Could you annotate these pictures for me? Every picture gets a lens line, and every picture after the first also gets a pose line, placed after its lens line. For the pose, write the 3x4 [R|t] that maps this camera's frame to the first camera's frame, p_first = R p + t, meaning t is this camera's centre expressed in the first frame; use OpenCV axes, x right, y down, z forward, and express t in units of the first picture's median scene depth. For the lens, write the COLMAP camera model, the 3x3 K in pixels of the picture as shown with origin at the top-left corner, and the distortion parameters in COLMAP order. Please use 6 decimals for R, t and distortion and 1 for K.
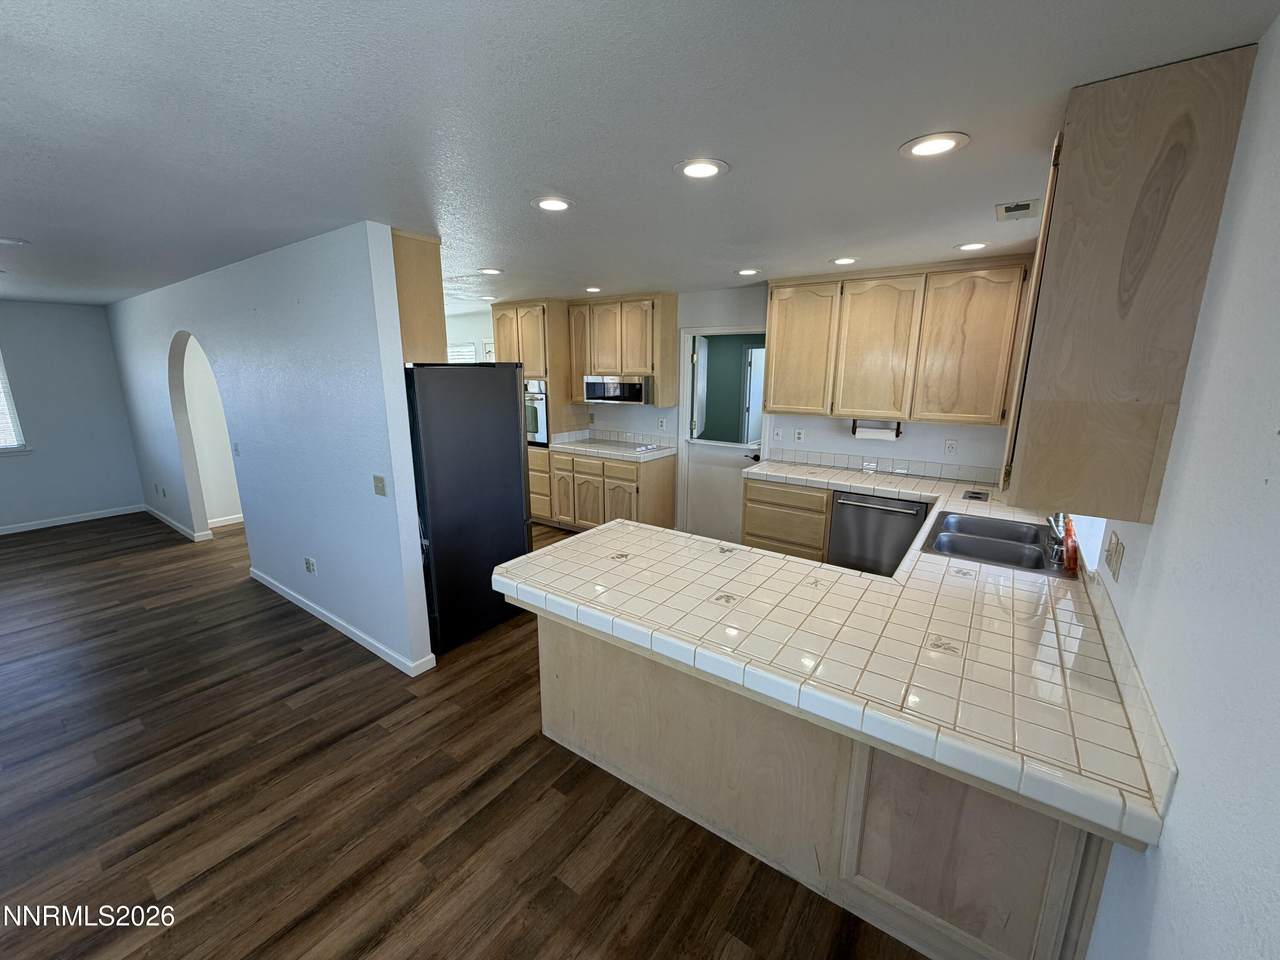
lens RADIAL K [[510.5, 0, 636.6], [0, 510.5, 480.6], [0, 0, 1]] dist [-0.000712, 0.000038]
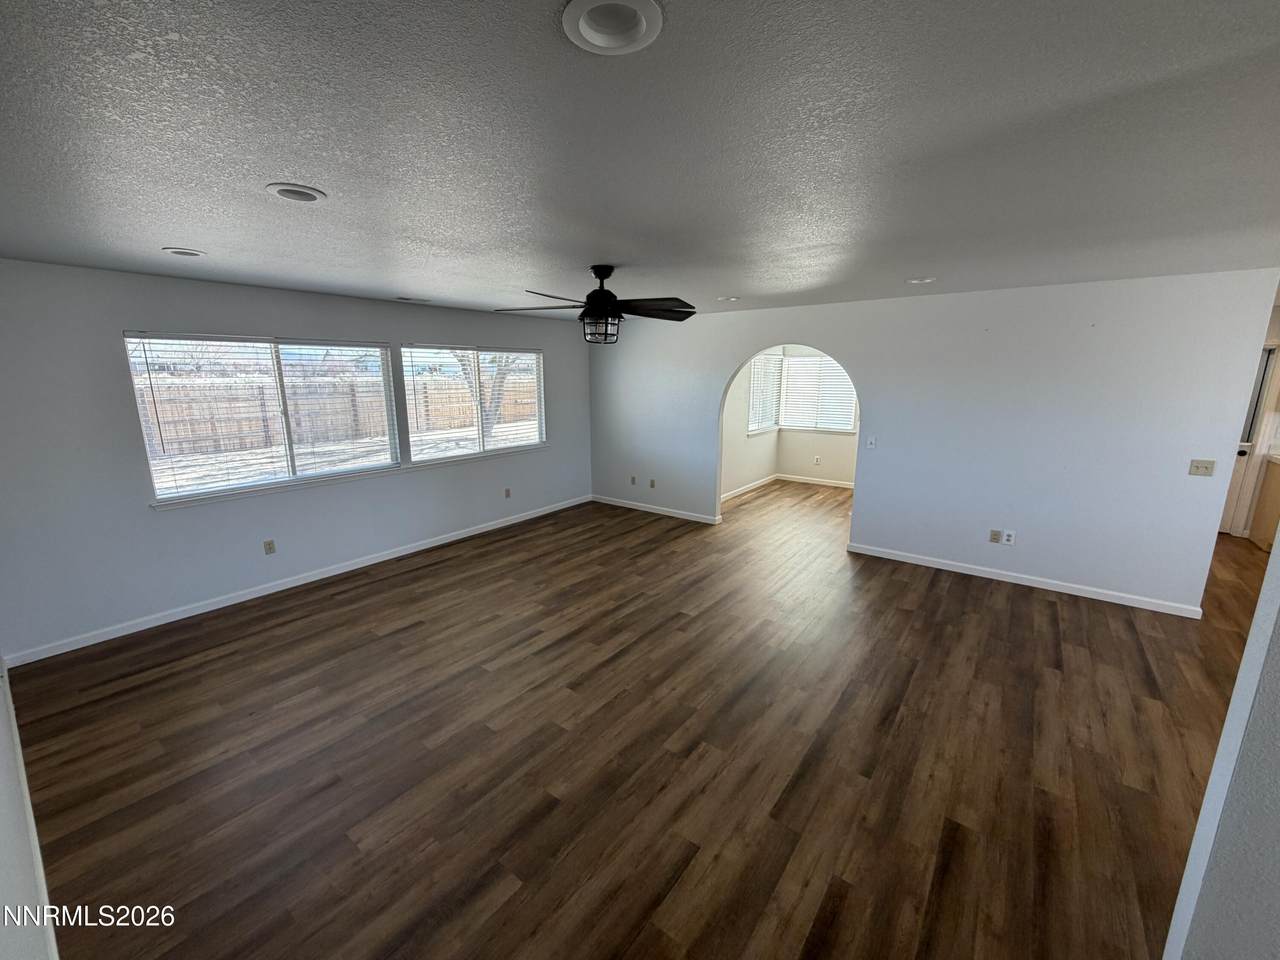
lens RADIAL K [[510.5, 0, 641.0], [0, 510.5, 478.8], [0, 0, 1]] dist [-0.000712, 0.000038]
pose [[0.999906, 0.006477, -0.012116, -1.383080], [-0.006732, 0.999753, -0.021177, 0.054494], [0.011976, 0.021257, 0.999702, -0.219378]]
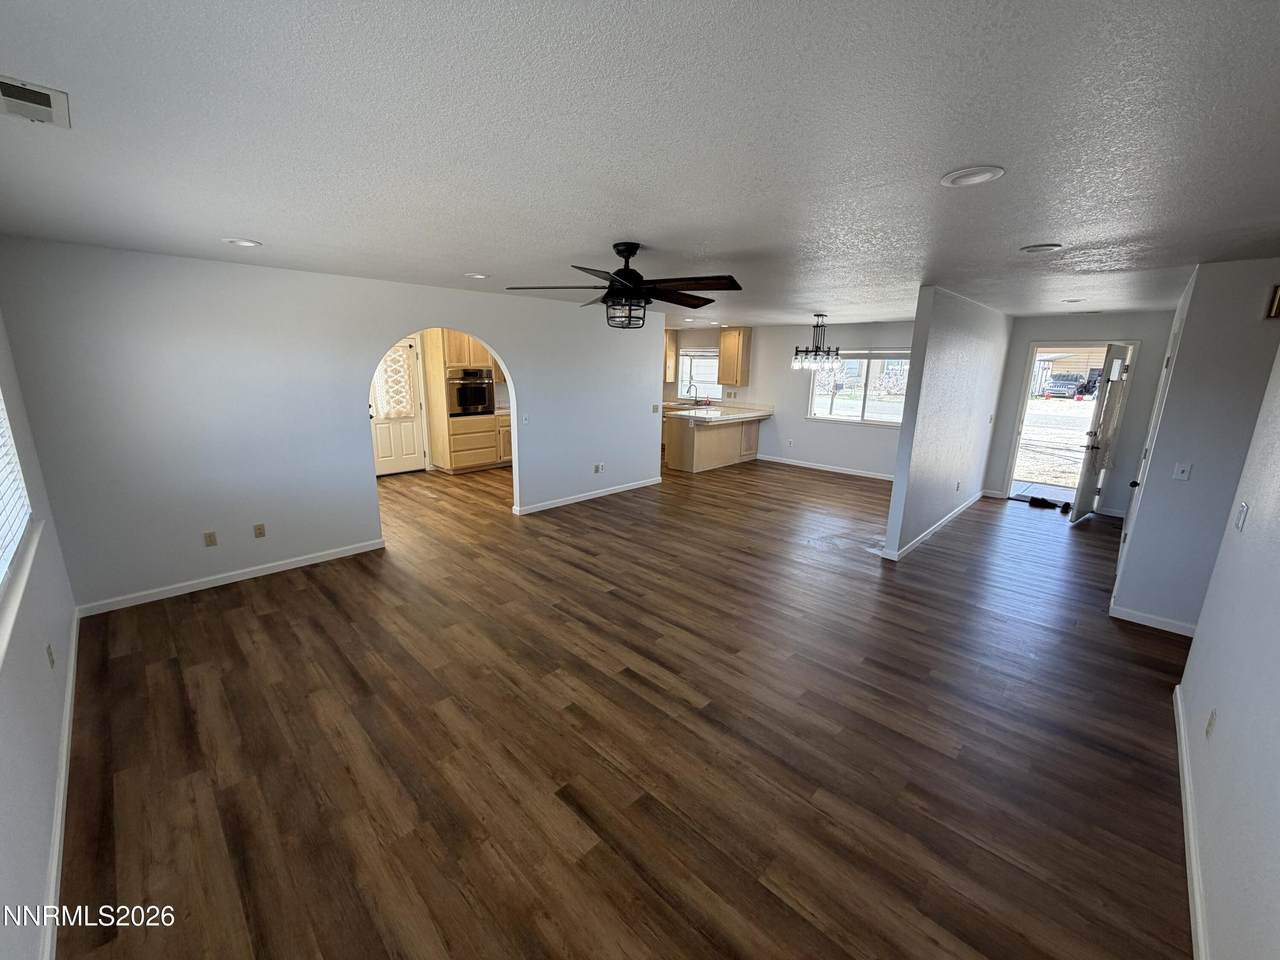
lens RADIAL K [[510.5, 0, 638.5], [0, 510.5, 481.3], [0, 0, 1]] dist [-0.000712, 0.000038]
pose [[0.136916, -0.221370, 0.965531, -2.245062], [0.202689, 0.960348, 0.191439, -0.104200], [-0.969624, 0.169491, 0.176356, 0.497683]]
